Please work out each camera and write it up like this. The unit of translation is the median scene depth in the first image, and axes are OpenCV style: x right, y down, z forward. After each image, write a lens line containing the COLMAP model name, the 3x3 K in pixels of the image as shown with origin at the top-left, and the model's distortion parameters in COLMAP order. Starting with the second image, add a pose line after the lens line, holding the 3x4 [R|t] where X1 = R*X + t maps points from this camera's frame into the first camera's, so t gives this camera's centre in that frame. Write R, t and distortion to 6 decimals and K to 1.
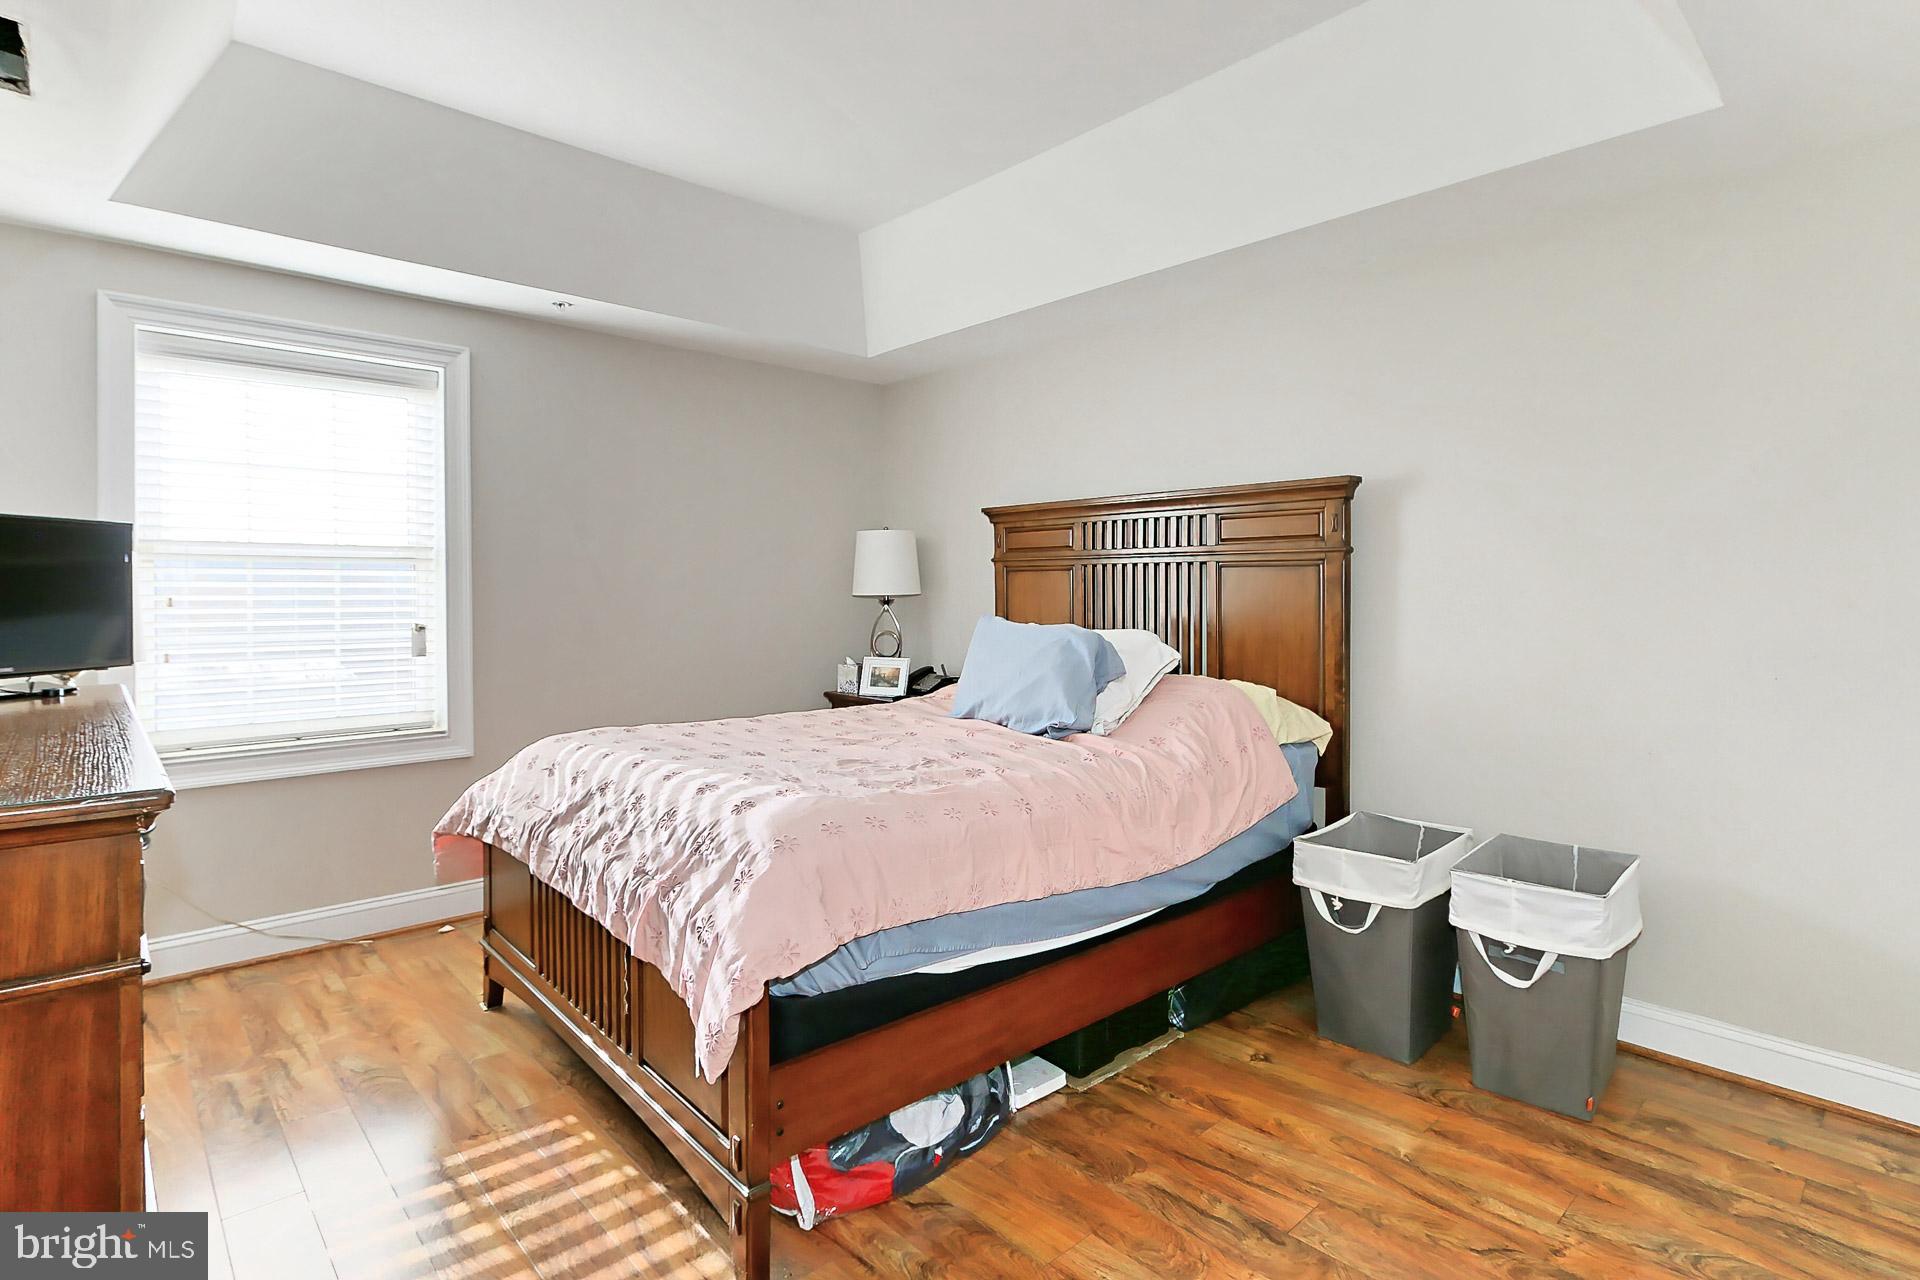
lens RADIAL K [[994.1, 0, 964.5], [0, 994.1, 575.2], [0, 0, 1]] dist [-0.006482, 0.000970]
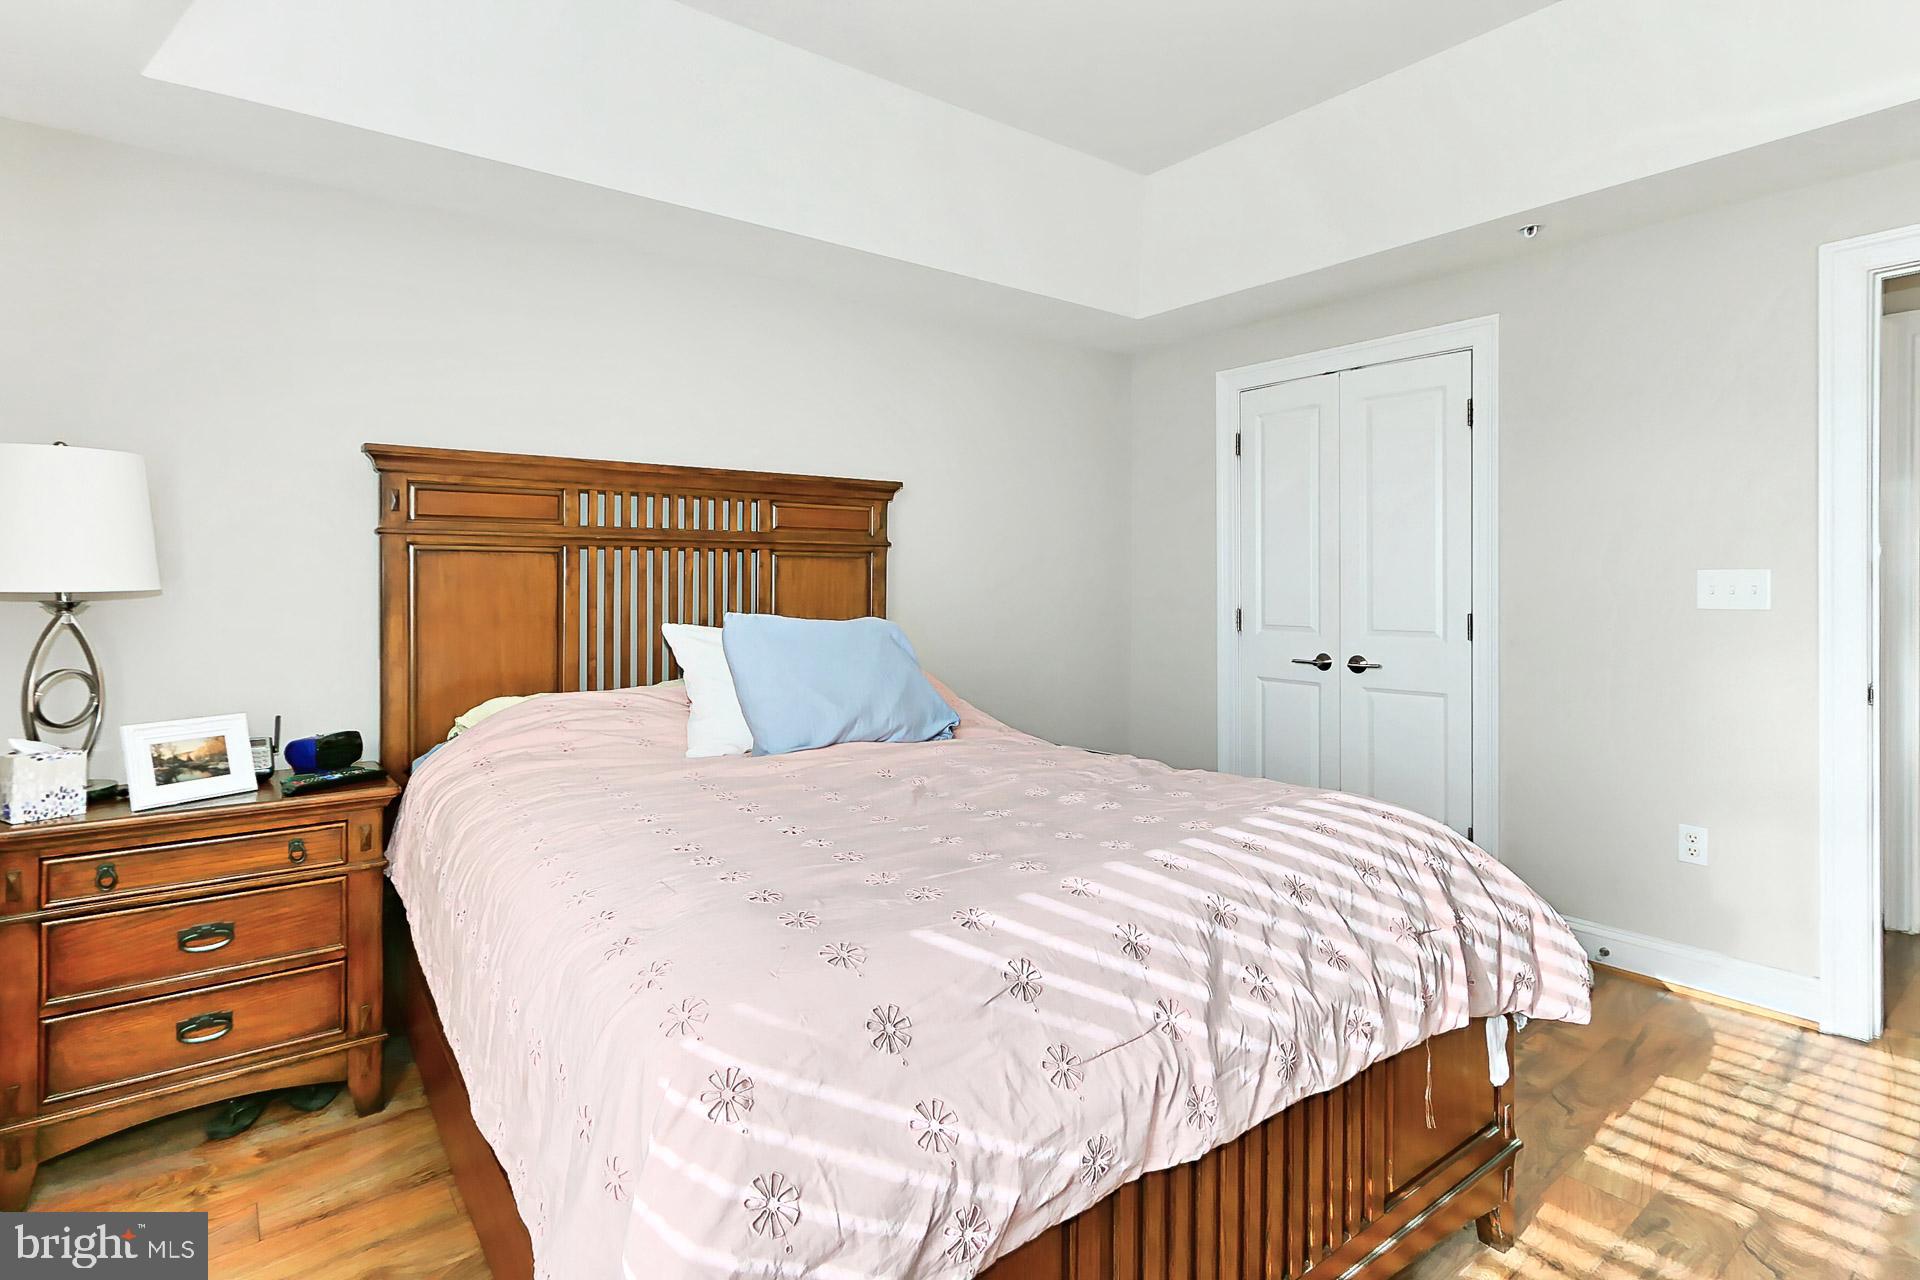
lens RADIAL K [[910.5, 0, 935.3], [0, 910.5, 581.1], [0, 0, 1]] dist [0.001107, 0.000397]
pose [[0.097829, -0.002769, 0.995199, -0.671523], [-0.011457, 0.999927, 0.003908, 0.012624], [-0.995137, -0.011784, 0.097790, 0.819266]]
